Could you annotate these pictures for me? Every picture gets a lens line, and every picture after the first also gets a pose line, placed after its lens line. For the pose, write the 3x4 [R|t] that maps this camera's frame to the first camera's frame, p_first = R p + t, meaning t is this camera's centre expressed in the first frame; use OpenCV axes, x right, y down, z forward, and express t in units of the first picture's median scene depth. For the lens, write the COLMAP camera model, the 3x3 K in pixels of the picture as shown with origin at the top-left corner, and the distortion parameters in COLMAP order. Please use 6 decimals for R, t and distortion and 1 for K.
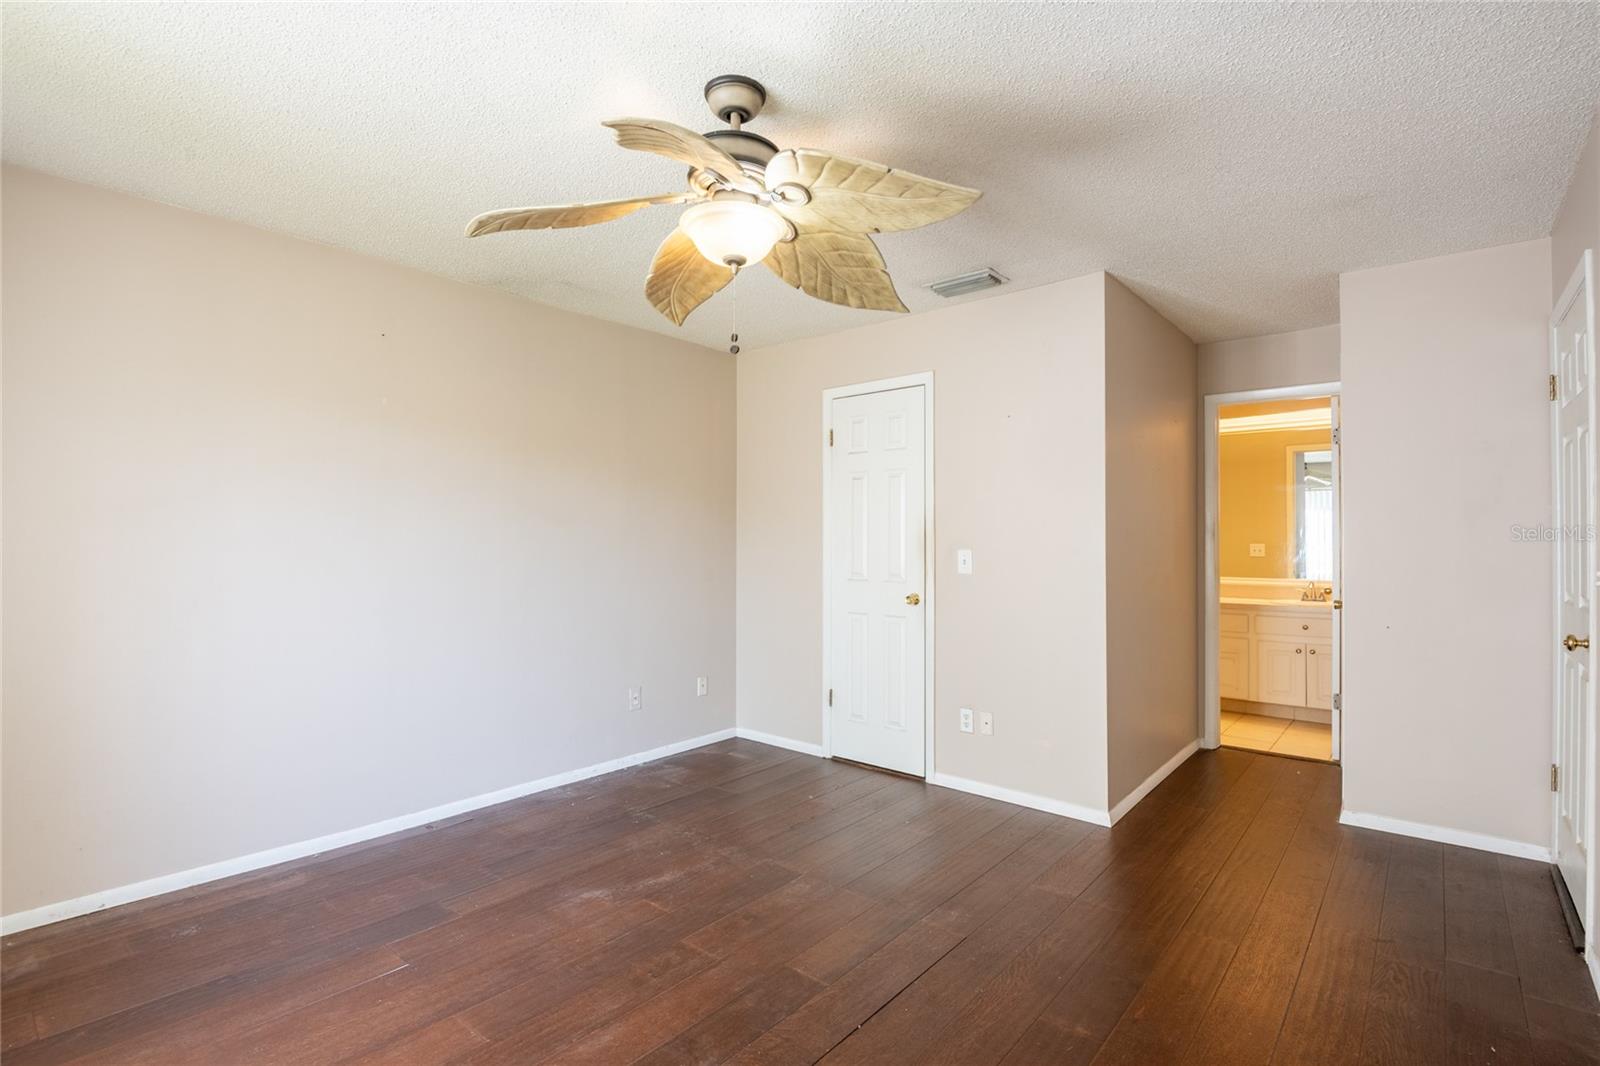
lens RADIAL K [[746.5, 0, 800.0], [0, 746.5, 533.0], [0, 0, 1]] dist [-0.000123, -0.020769]
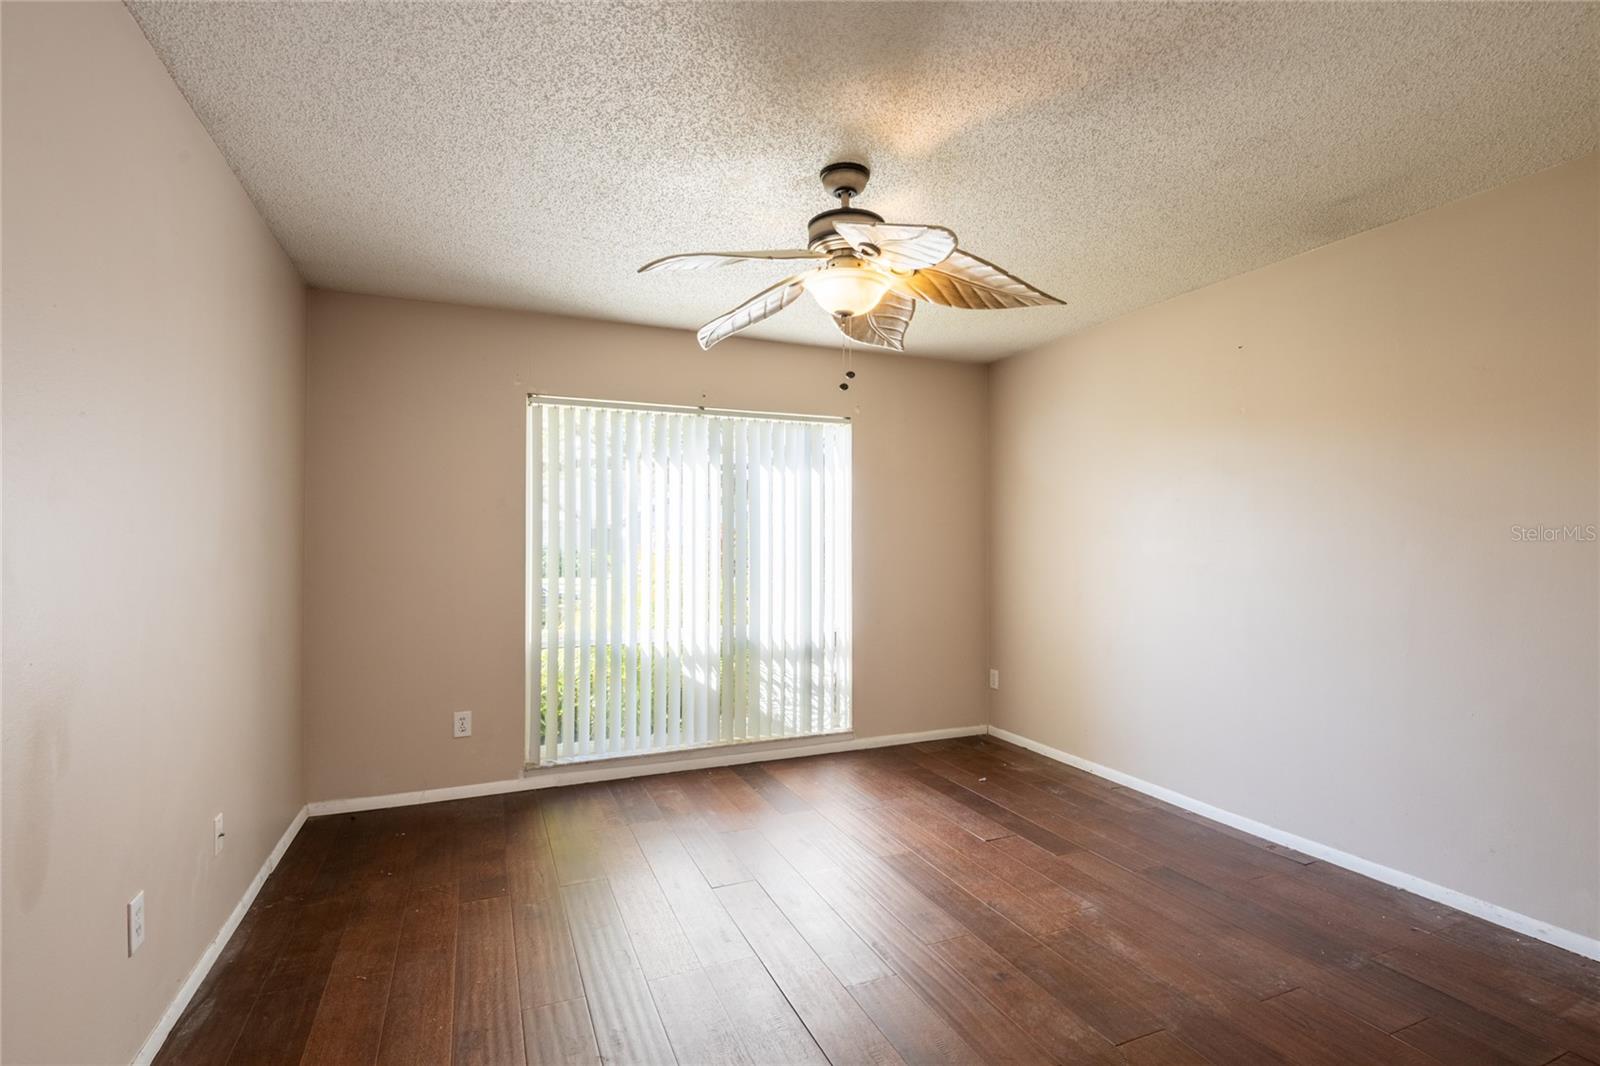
lens RADIAL K [[746.5, 0, 800.0], [0, 746.5, 533.0], [0, 0, 1]] dist [-0.000123, -0.020769]
pose [[-0.429397, -0.006330, -0.903094, 0.689612], [0.007542, 0.999915, -0.010595, 0.001442], [0.903084, -0.011360, -0.429313, 0.972995]]
